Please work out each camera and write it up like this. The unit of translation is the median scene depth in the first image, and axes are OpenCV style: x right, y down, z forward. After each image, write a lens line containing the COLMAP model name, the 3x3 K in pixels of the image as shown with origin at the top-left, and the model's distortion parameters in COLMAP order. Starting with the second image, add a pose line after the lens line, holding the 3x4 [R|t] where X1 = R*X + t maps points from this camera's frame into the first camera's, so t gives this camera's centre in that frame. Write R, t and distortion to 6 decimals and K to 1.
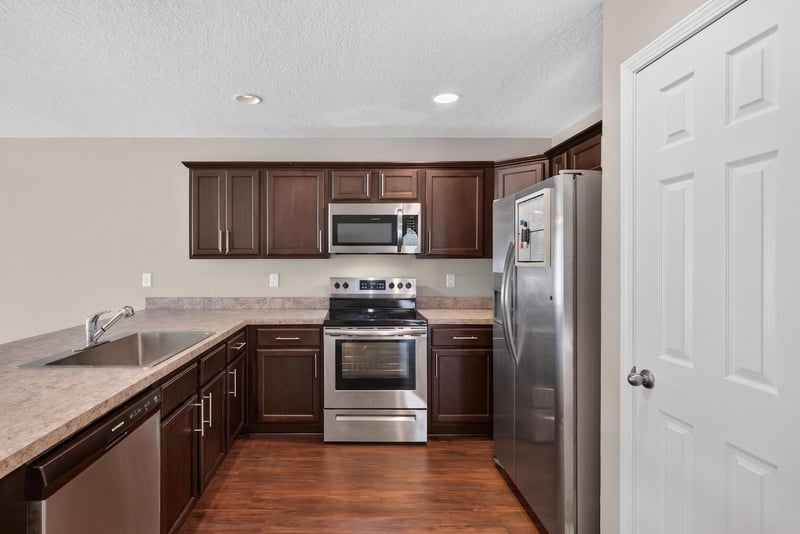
lens RADIAL K [[400.9, 0, 356.5], [0, 400.9, 262.3], [0, 0, 1]] dist [0.002926, 0.000247]
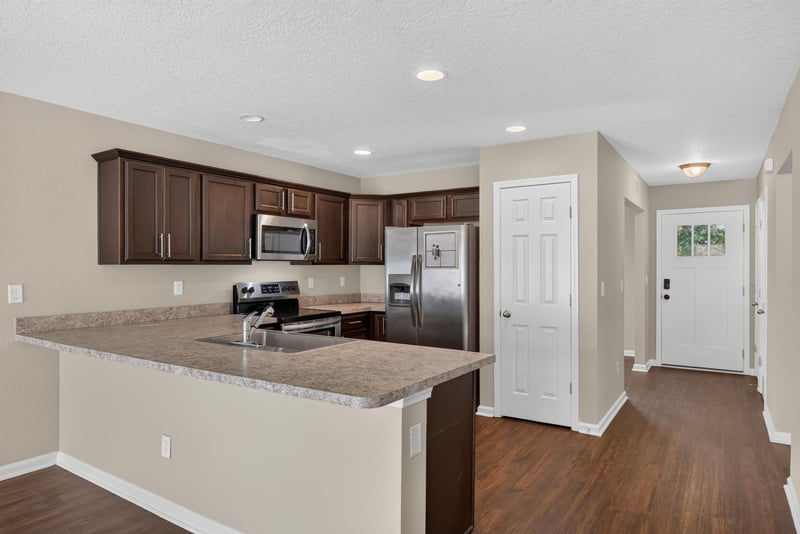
lens RADIAL K [[495.7, 0, 400.0], [0, 495.7, 267.0], [0, 0, 1]] dist [0.001895, 0.000261]
pose [[0.549715, -0.000441, 0.835352, -0.975940], [0.004012, 0.999990, -0.002112, 0.001334], [-0.835343, 0.004512, 0.549711, -0.061265]]
